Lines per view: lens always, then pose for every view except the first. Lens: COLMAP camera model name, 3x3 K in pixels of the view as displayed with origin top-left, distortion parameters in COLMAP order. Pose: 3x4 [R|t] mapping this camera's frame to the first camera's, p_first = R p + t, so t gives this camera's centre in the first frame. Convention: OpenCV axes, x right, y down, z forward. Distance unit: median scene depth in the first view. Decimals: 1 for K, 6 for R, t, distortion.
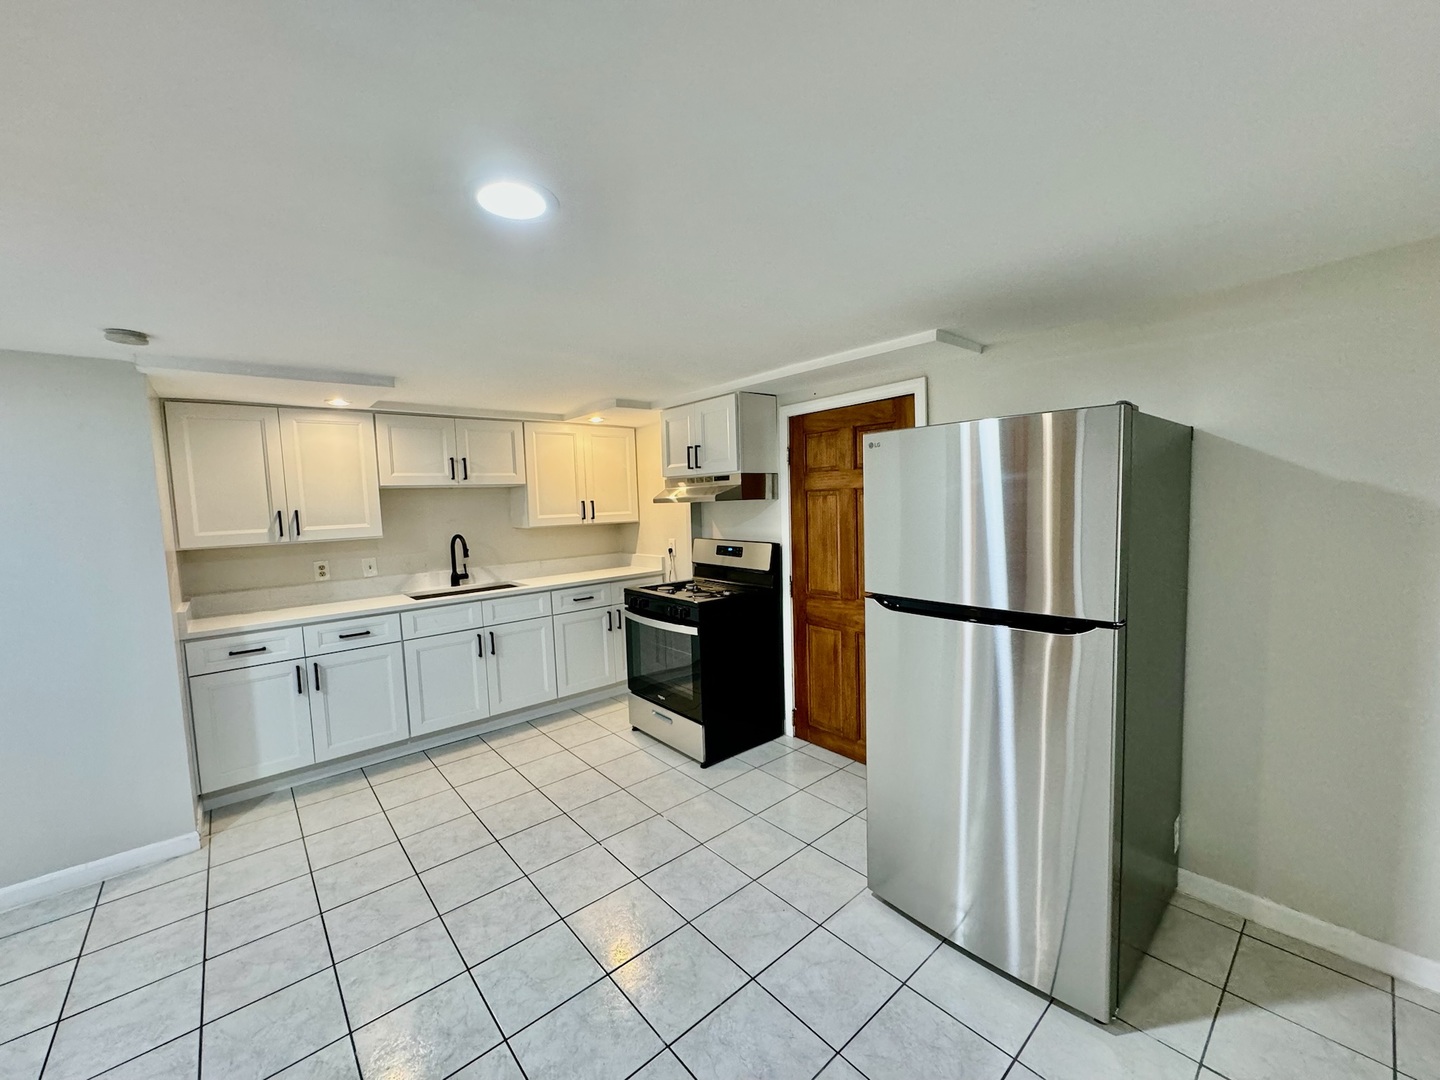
lens RADIAL K [[575.7, 0, 714.2], [0, 575.7, 540.6], [0, 0, 1]] dist [-0.002095, -0.000240]
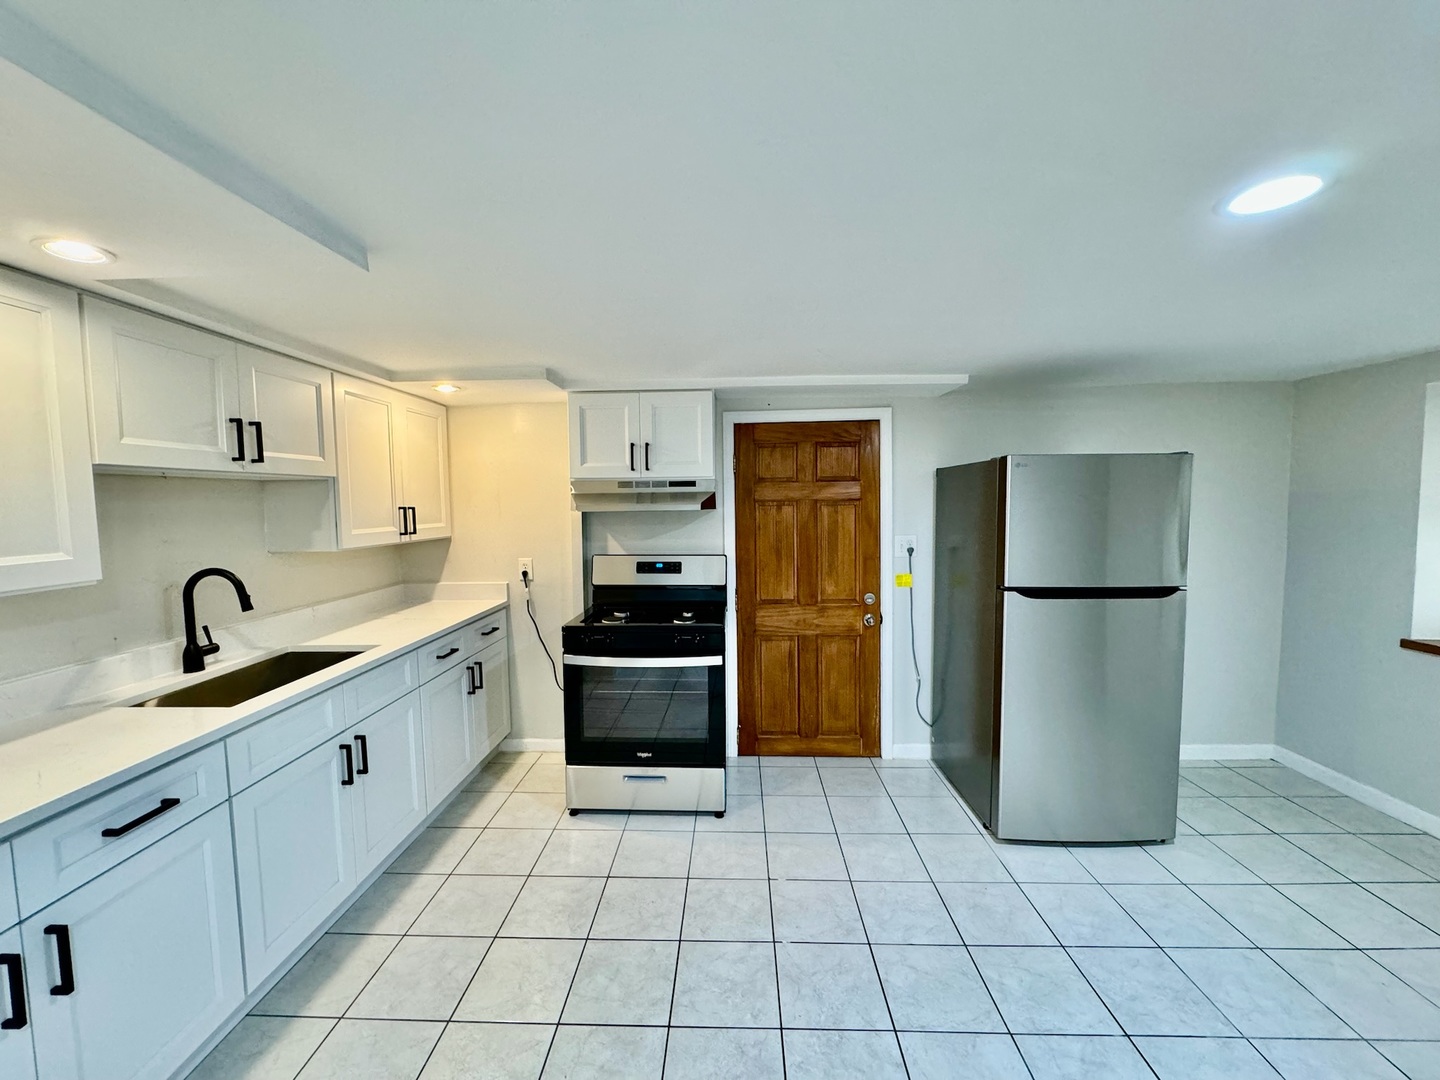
lens RADIAL K [[575.7, 0, 714.2], [0, 575.7, 540.6], [0, 0, 1]] dist [-0.002095, -0.000240]
pose [[0.674188, -0.025769, 0.738110, -0.597372], [0.043867, 0.999024, -0.005190, -0.015082], [-0.737256, 0.035877, 0.674660, 0.373310]]
